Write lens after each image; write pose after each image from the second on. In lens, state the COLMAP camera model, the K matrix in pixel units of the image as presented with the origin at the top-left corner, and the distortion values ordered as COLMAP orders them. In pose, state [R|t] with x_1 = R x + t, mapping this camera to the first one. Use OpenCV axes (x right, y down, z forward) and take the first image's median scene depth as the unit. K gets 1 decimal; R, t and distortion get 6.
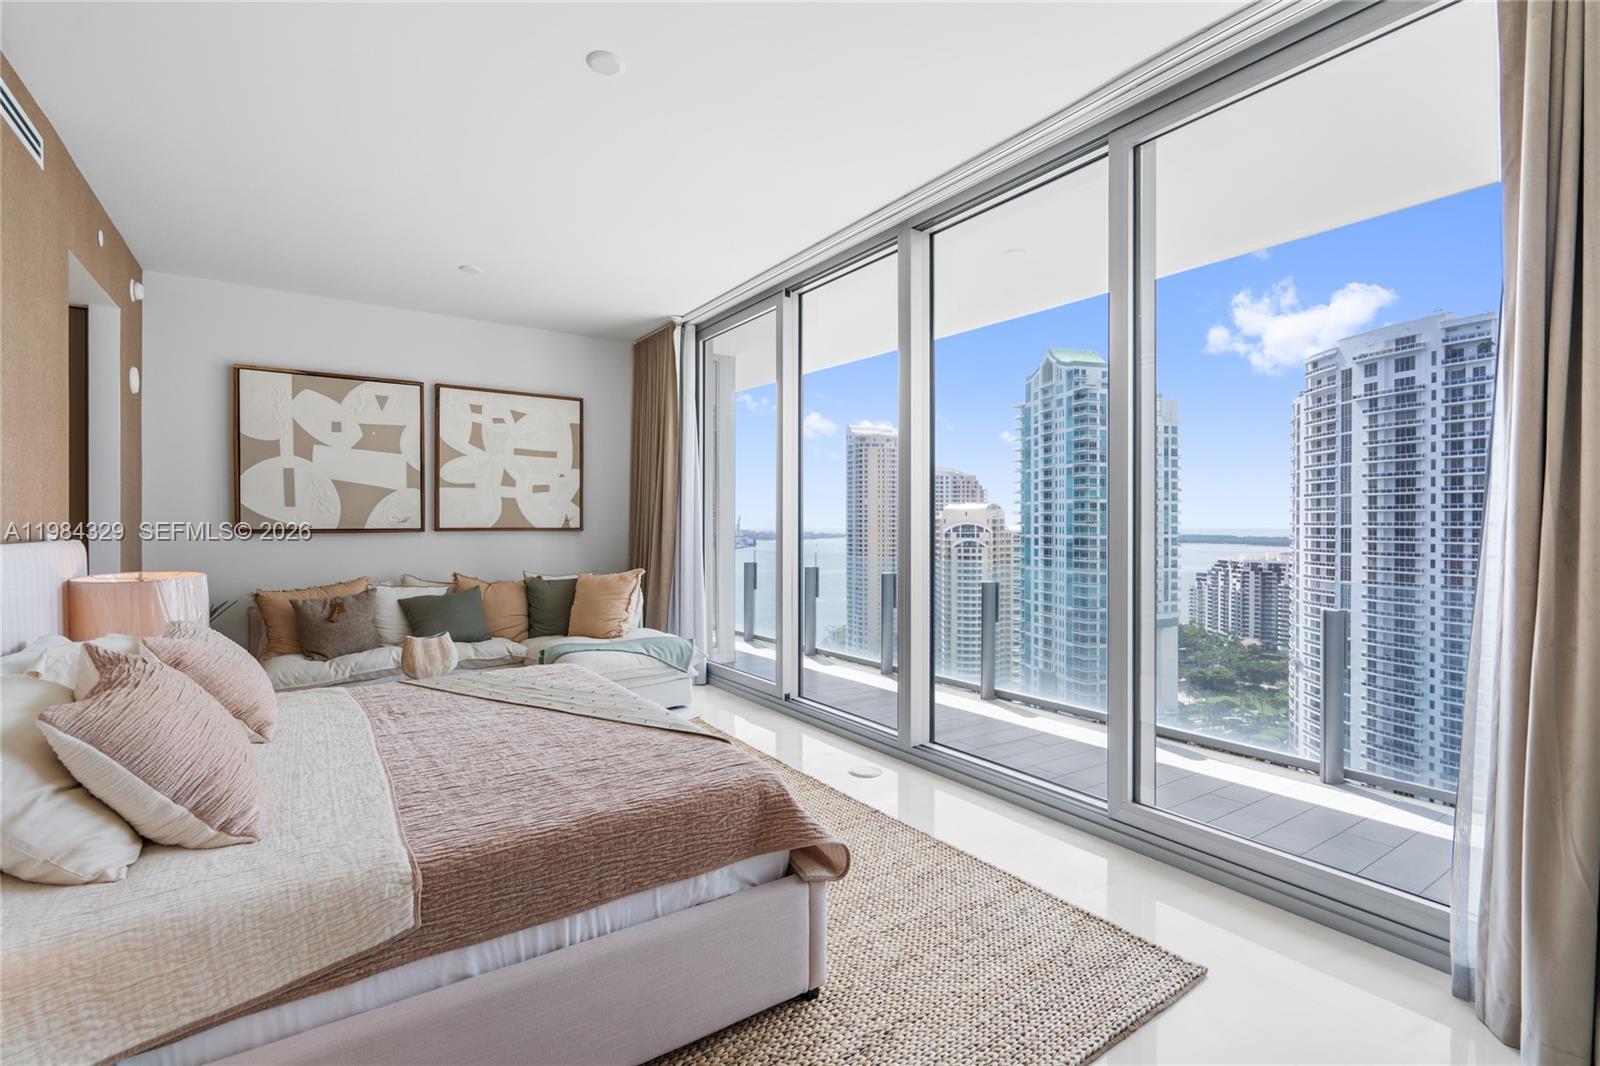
lens RADIAL K [[726.2, 0, 800.0], [0, 726.2, 533.0], [0, 0, 1]] dist [0.000455, 0.001401]
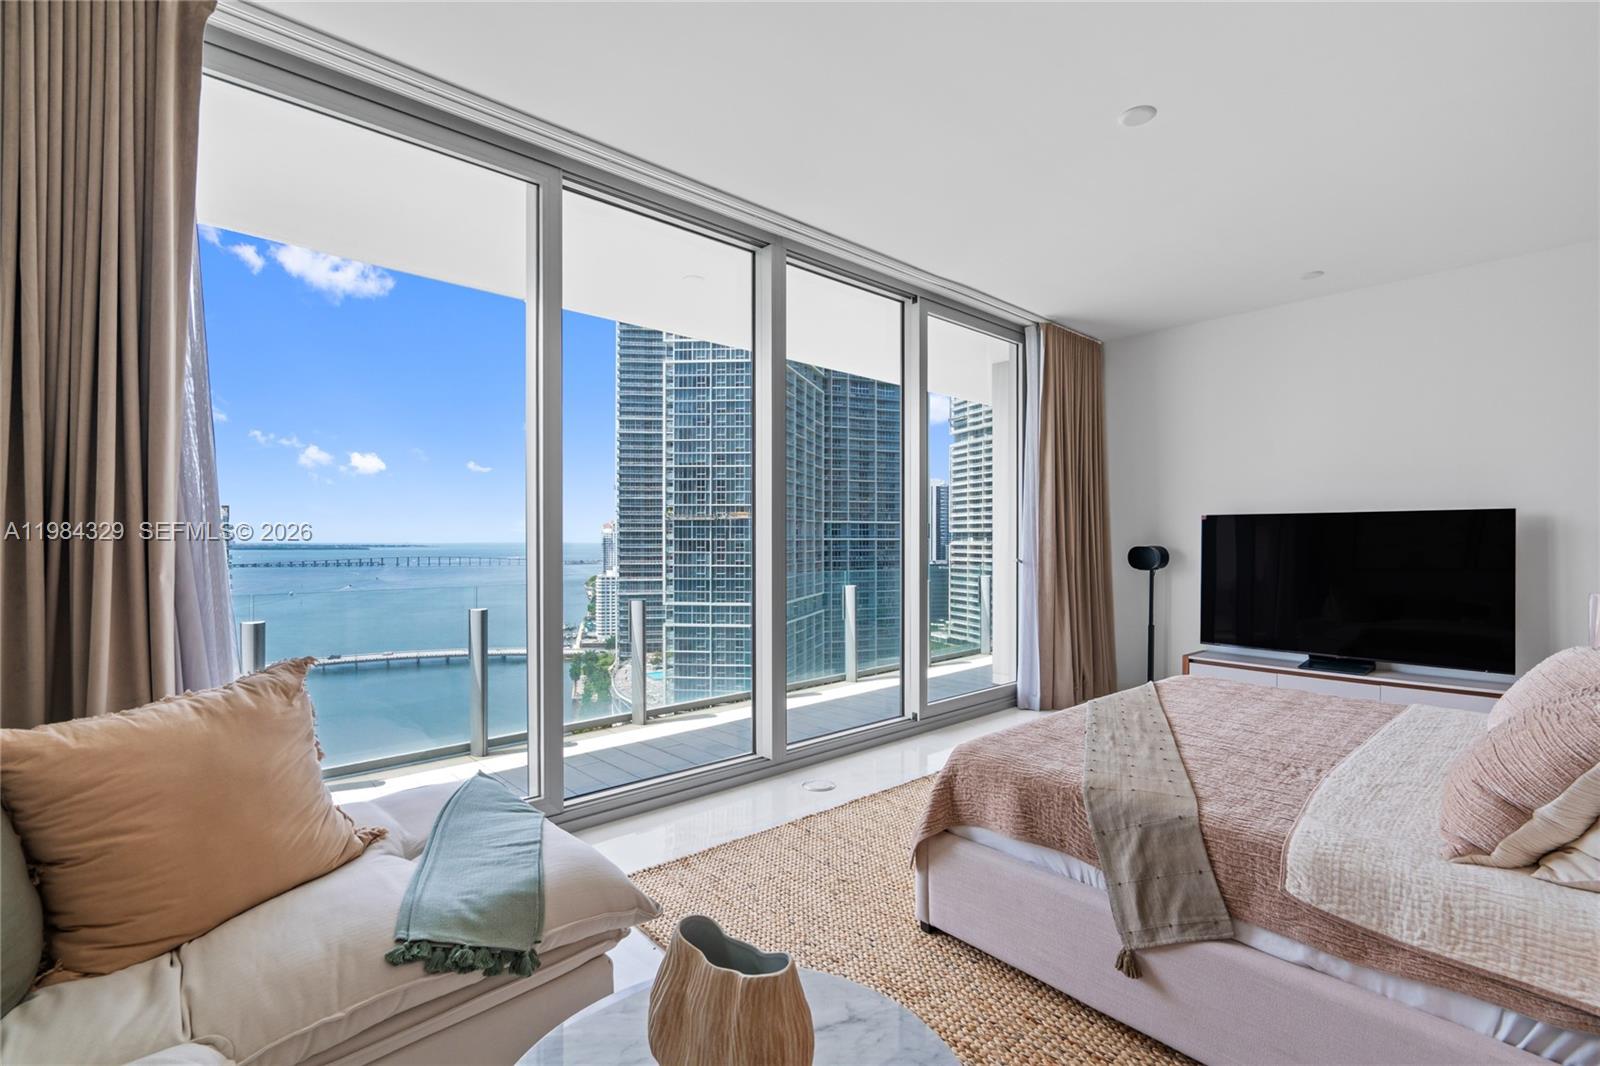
lens RADIAL K [[720.9, 0, 802.2], [0, 720.9, 543.0], [0, 0, 1]] dist [-0.008225, 0.003482]
pose [[-0.135860, -0.006847, 0.990704, -0.813039], [0.010076, 0.999915, 0.008292, -0.012945], [-0.990677, 0.011109, -0.135780, 1.065311]]
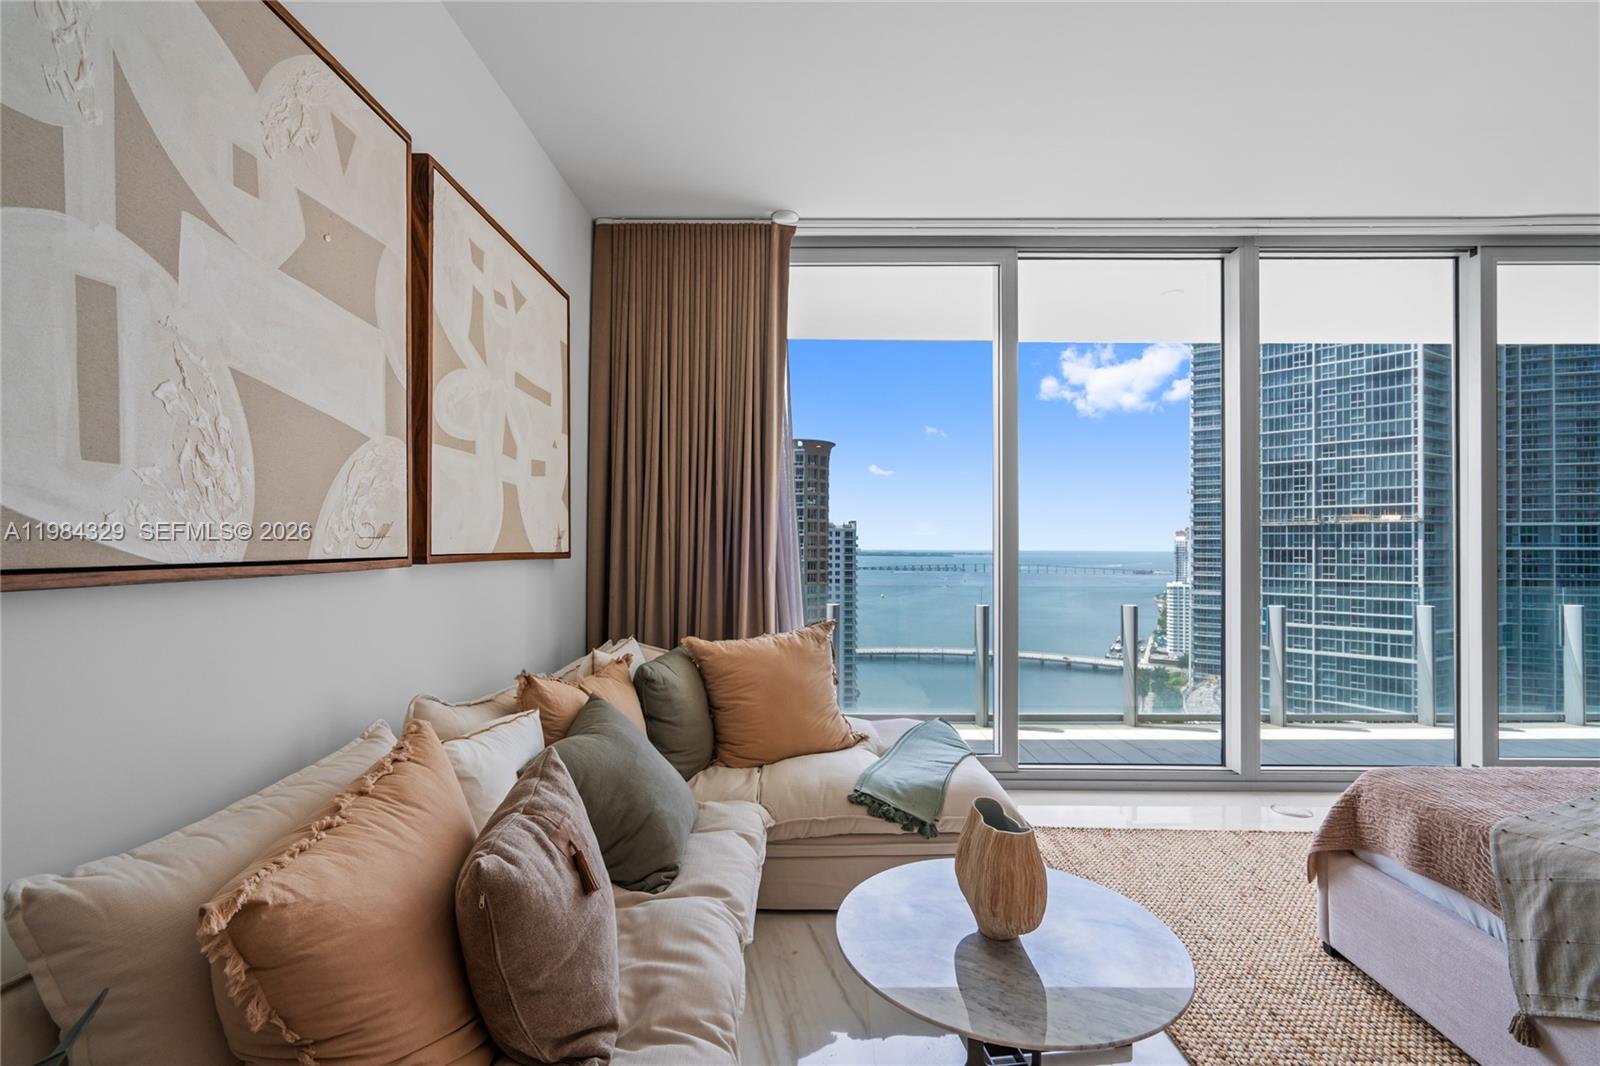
lens RADIAL K [[720.9, 0, 802.2], [0, 720.9, 543.0], [0, 0, 1]] dist [-0.008225, 0.003482]
pose [[0.575742, 0.004258, 0.817620, -0.952880], [0.007377, 0.999919, -0.010402, -0.011757], [-0.817598, 0.012020, 0.575664, 0.899147]]
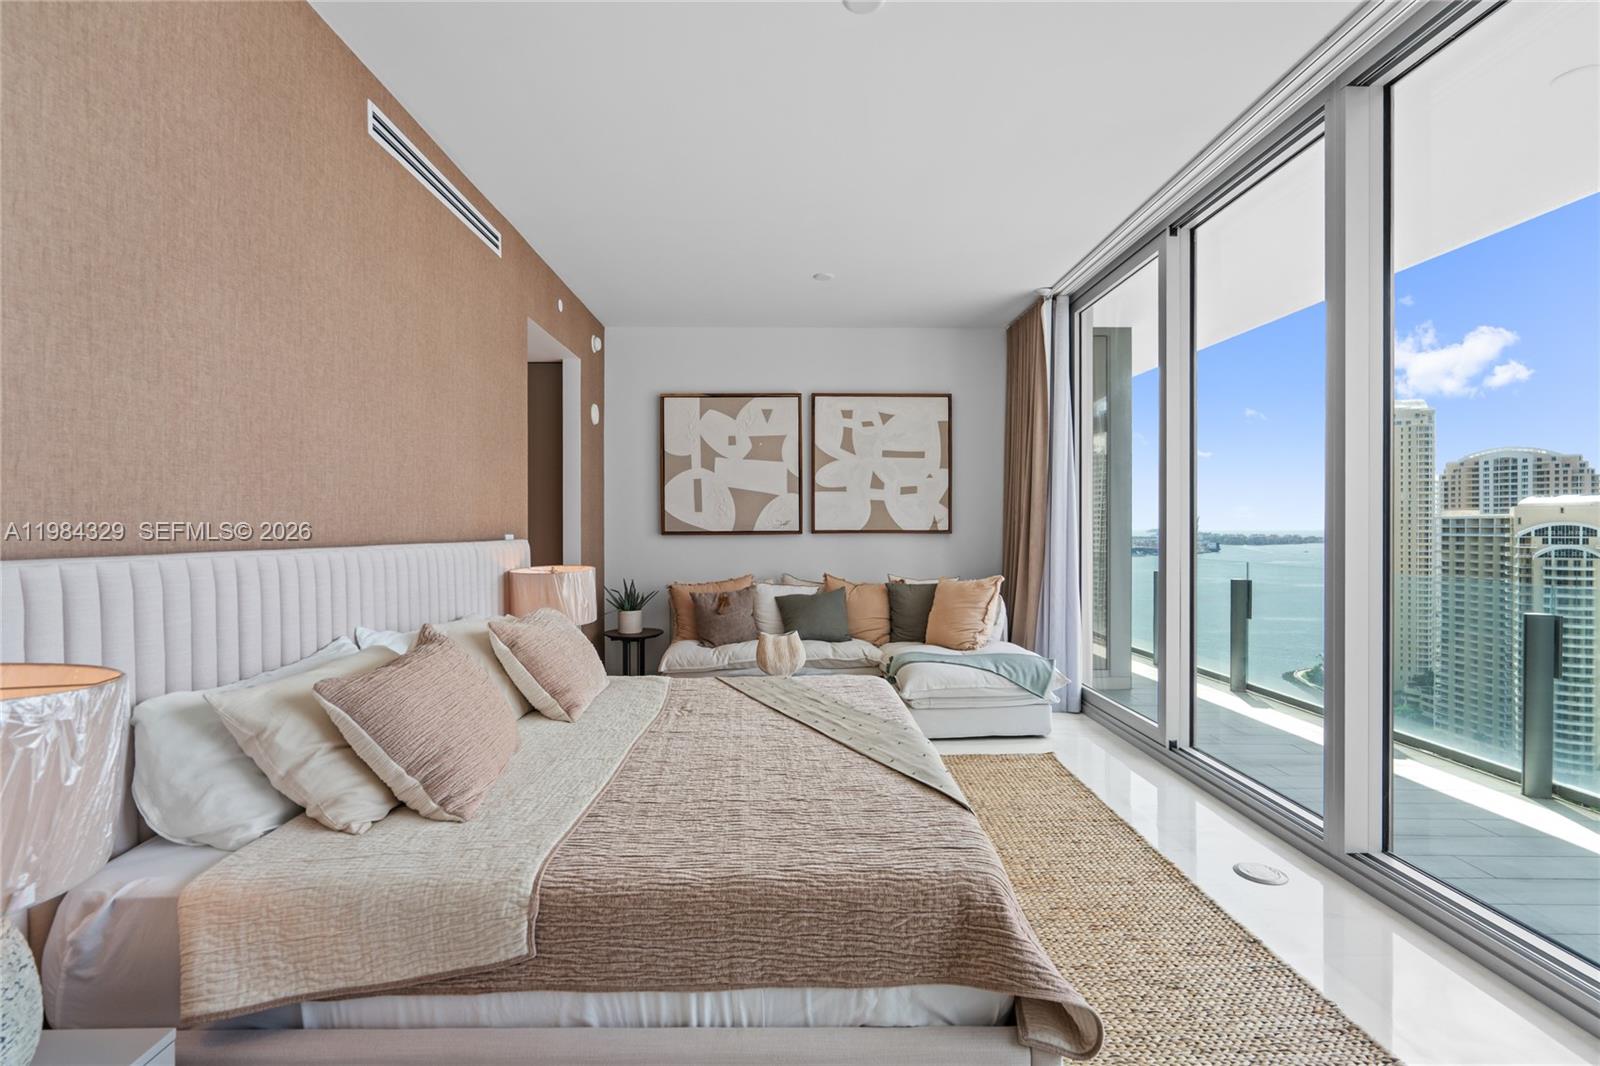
lens RADIAL K [[731.6, 0, 800.0], [0, 731.6, 533.0], [0, 0, 1]] dist [-0.015718, 0.010039]
pose [[0.833196, 0.001171, -0.552976, 0.100065], [-0.003251, 0.999991, -0.002781, -0.000085], [0.552968, 0.004115, 0.833193, 0.147351]]
